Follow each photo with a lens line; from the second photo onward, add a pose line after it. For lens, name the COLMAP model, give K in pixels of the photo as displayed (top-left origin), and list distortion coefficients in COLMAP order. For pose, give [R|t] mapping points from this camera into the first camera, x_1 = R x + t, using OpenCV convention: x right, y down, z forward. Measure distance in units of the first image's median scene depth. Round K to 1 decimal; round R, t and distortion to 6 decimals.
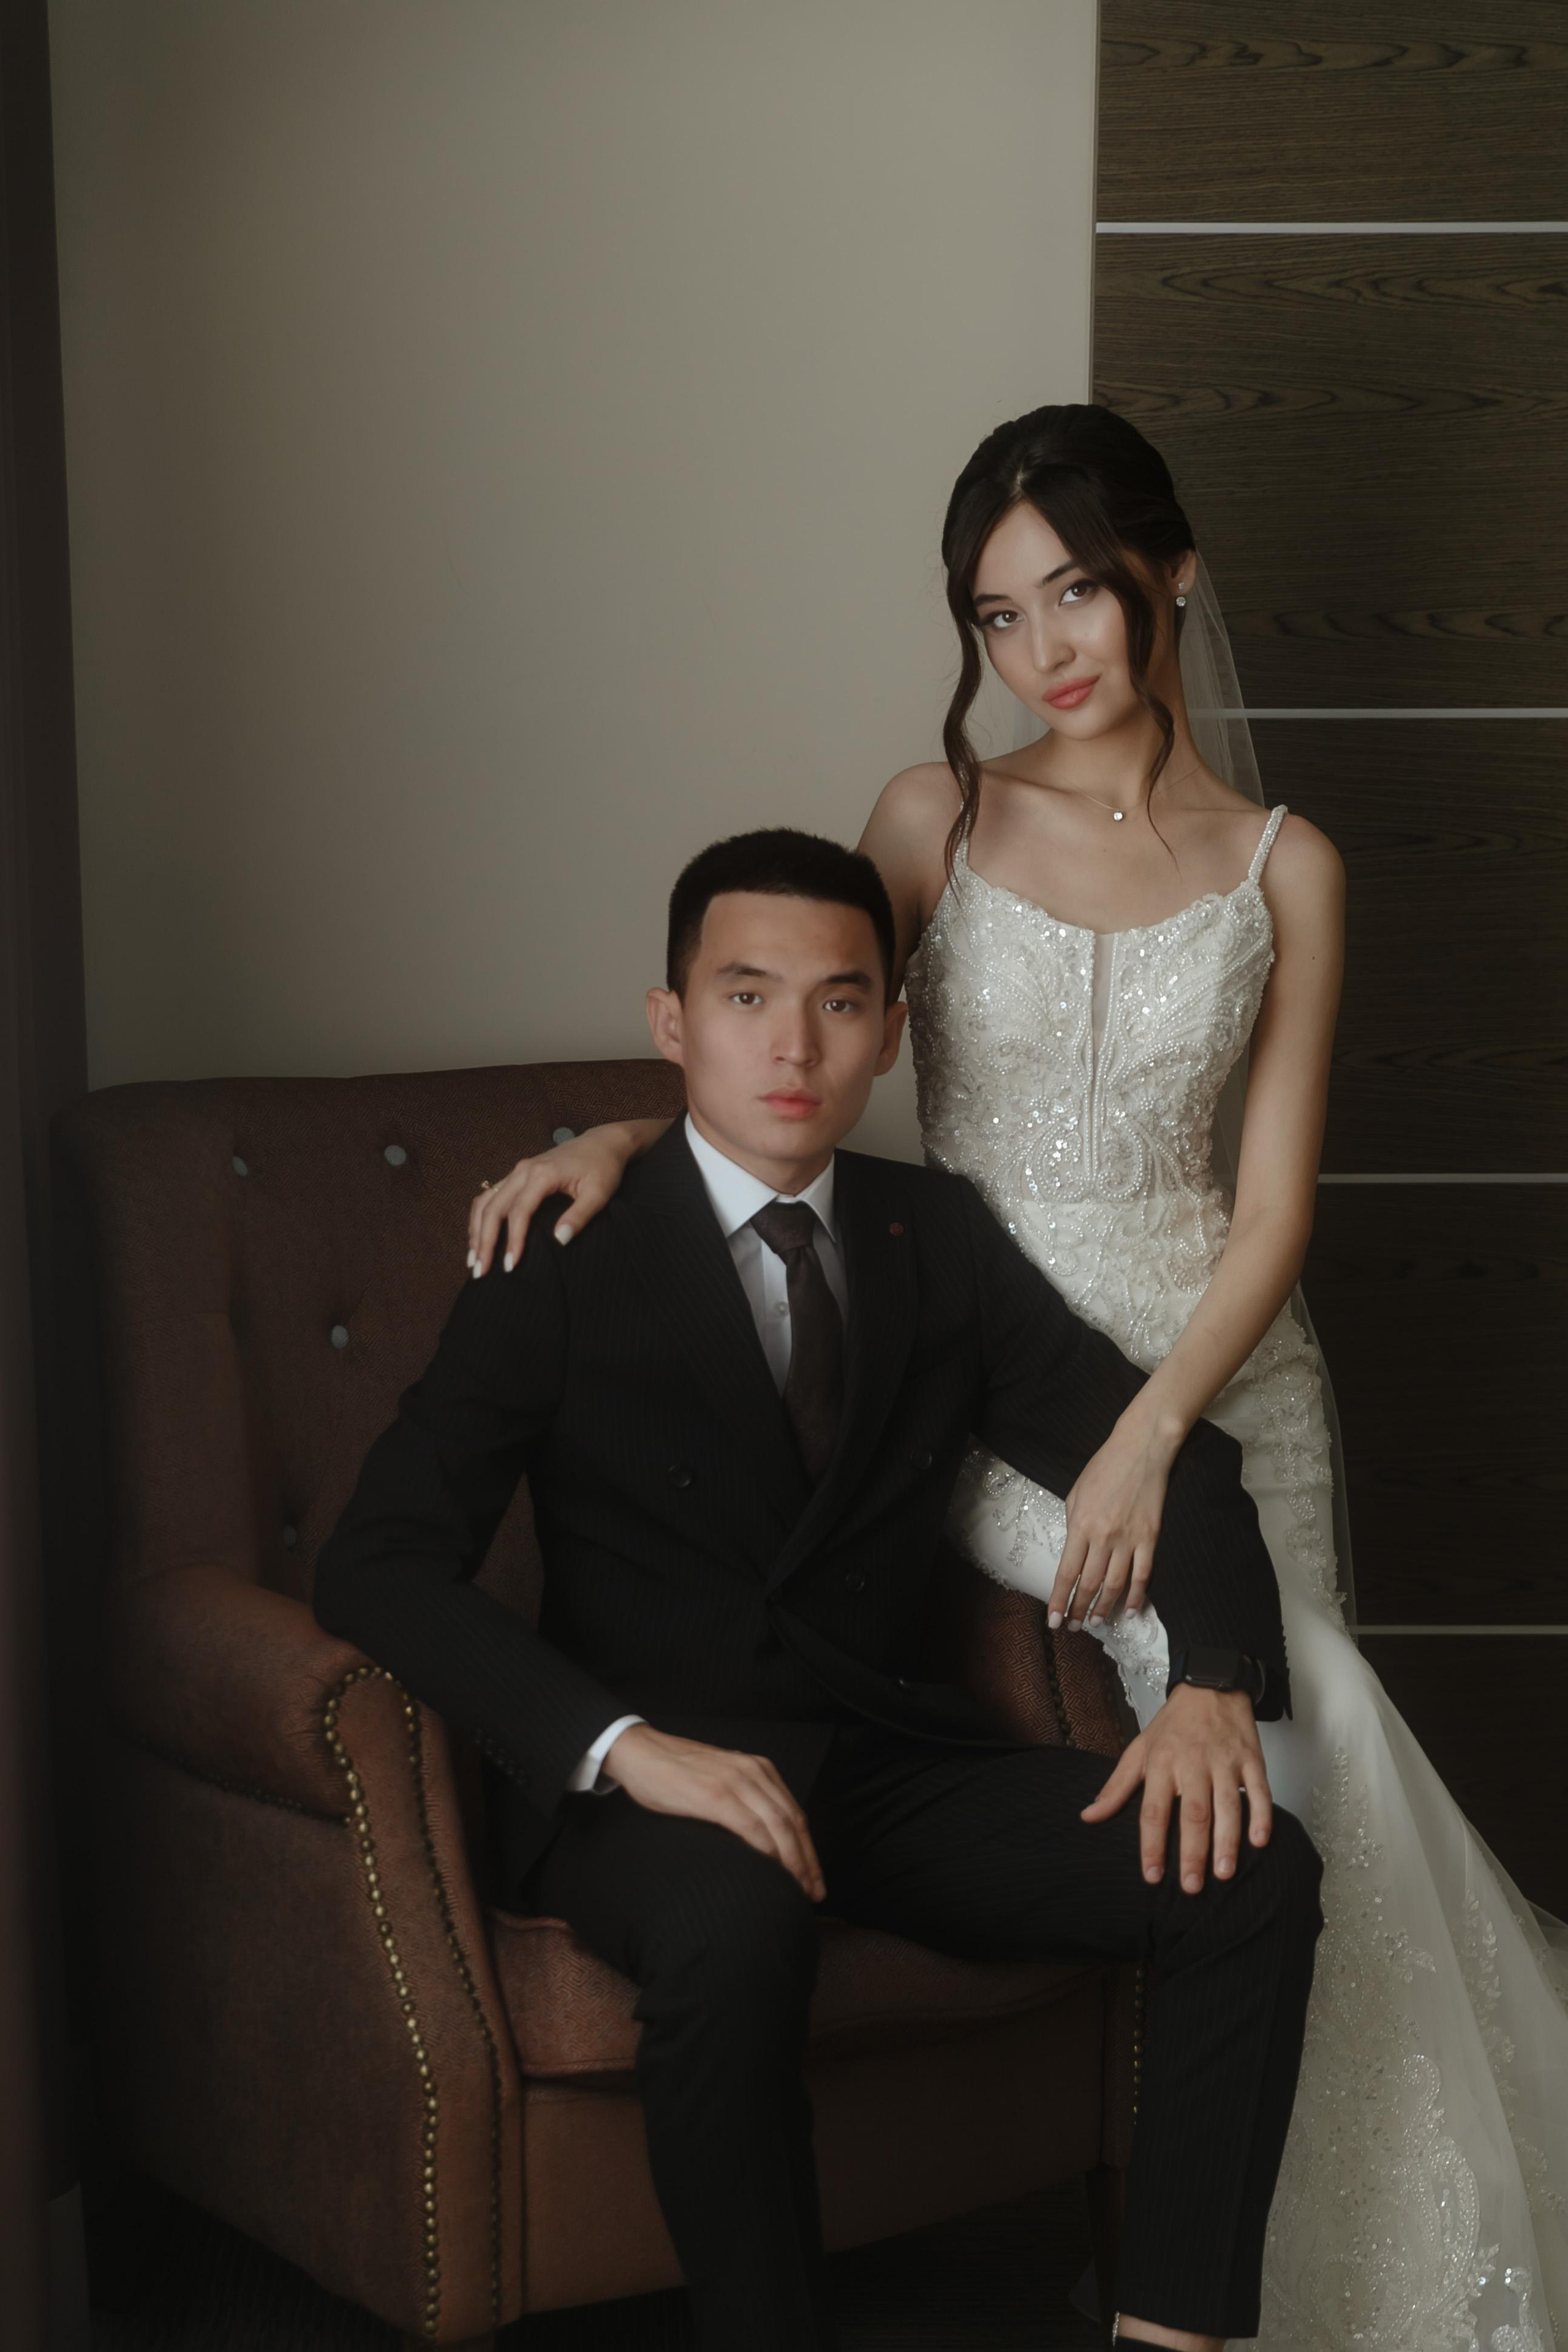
lens RADIAL K [[4610.5, 0, 744.2], [0, 4610.5, 1194.7], [0, 0, 1]] dist [0.157205, 0.000000]
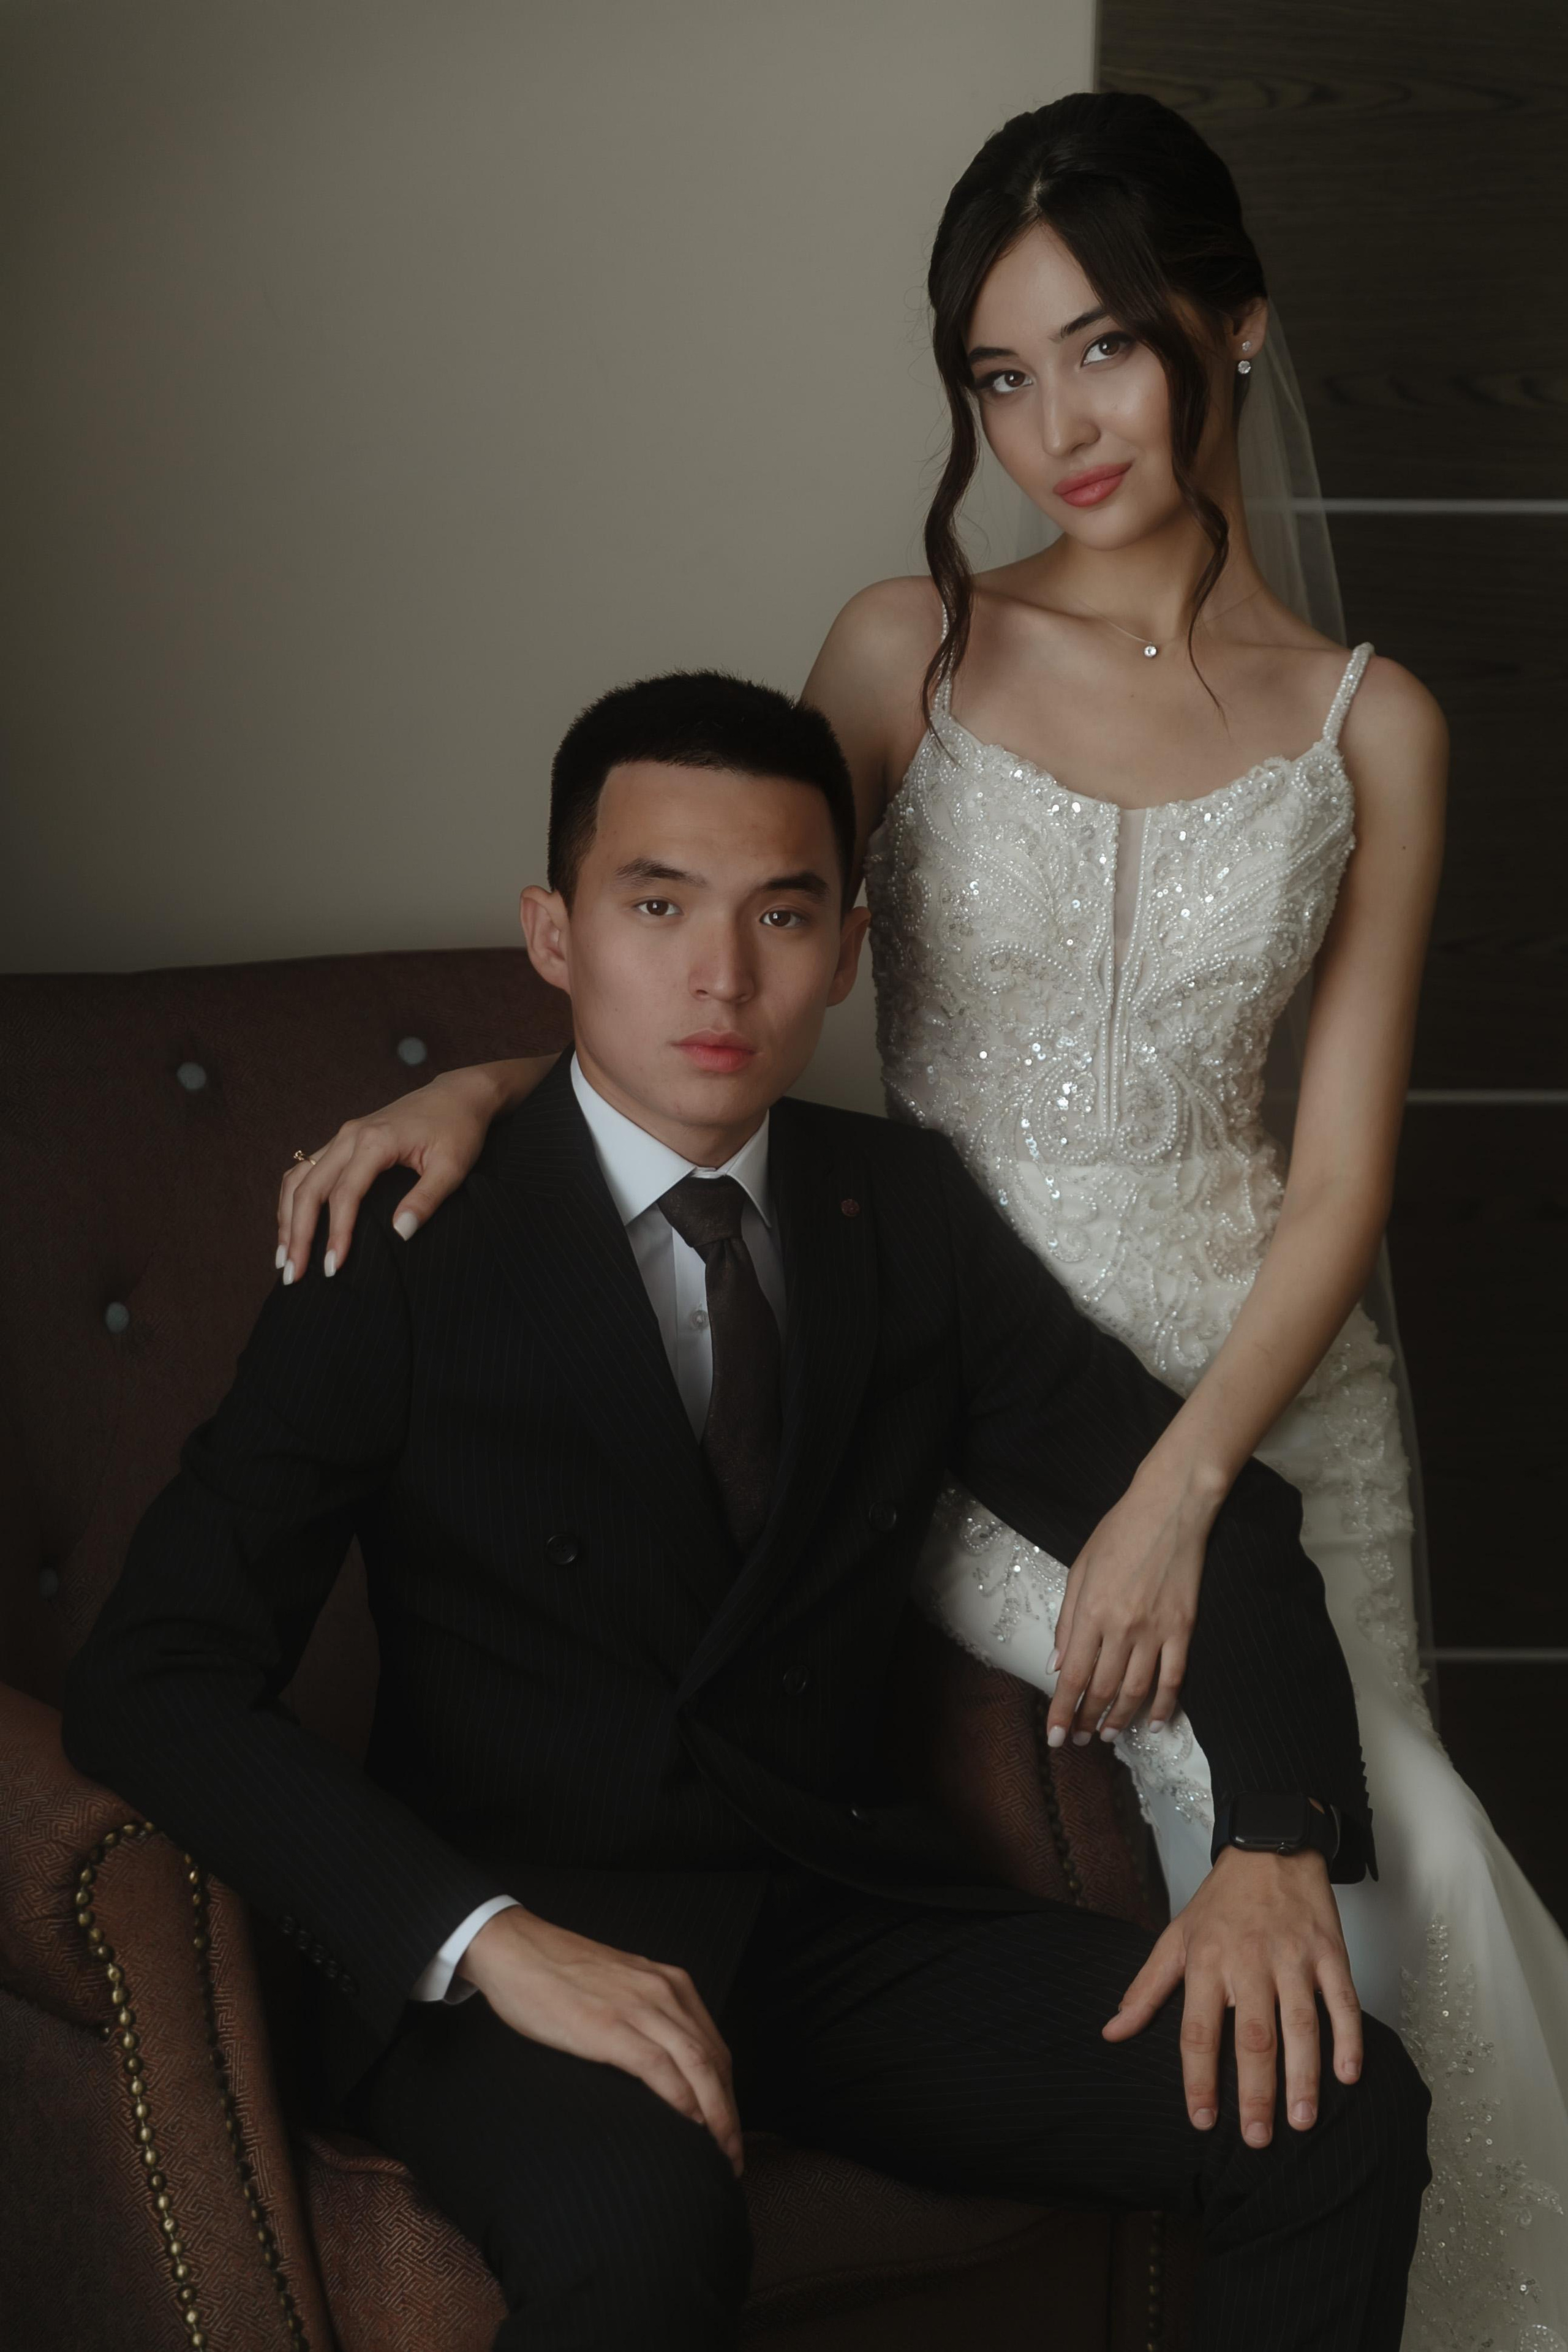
lens RADIAL K [[4610.5, 0, 722.5], [0, 4610.5, 1207.4], [0, 0, 1]] dist [0.157205, 0.000000]
pose [[0.999658, 0.005526, 0.025550, -0.007484], [-0.006982, 0.998336, 0.057234, -0.036445], [-0.025191, -0.057393, 0.998034, 0.261407]]
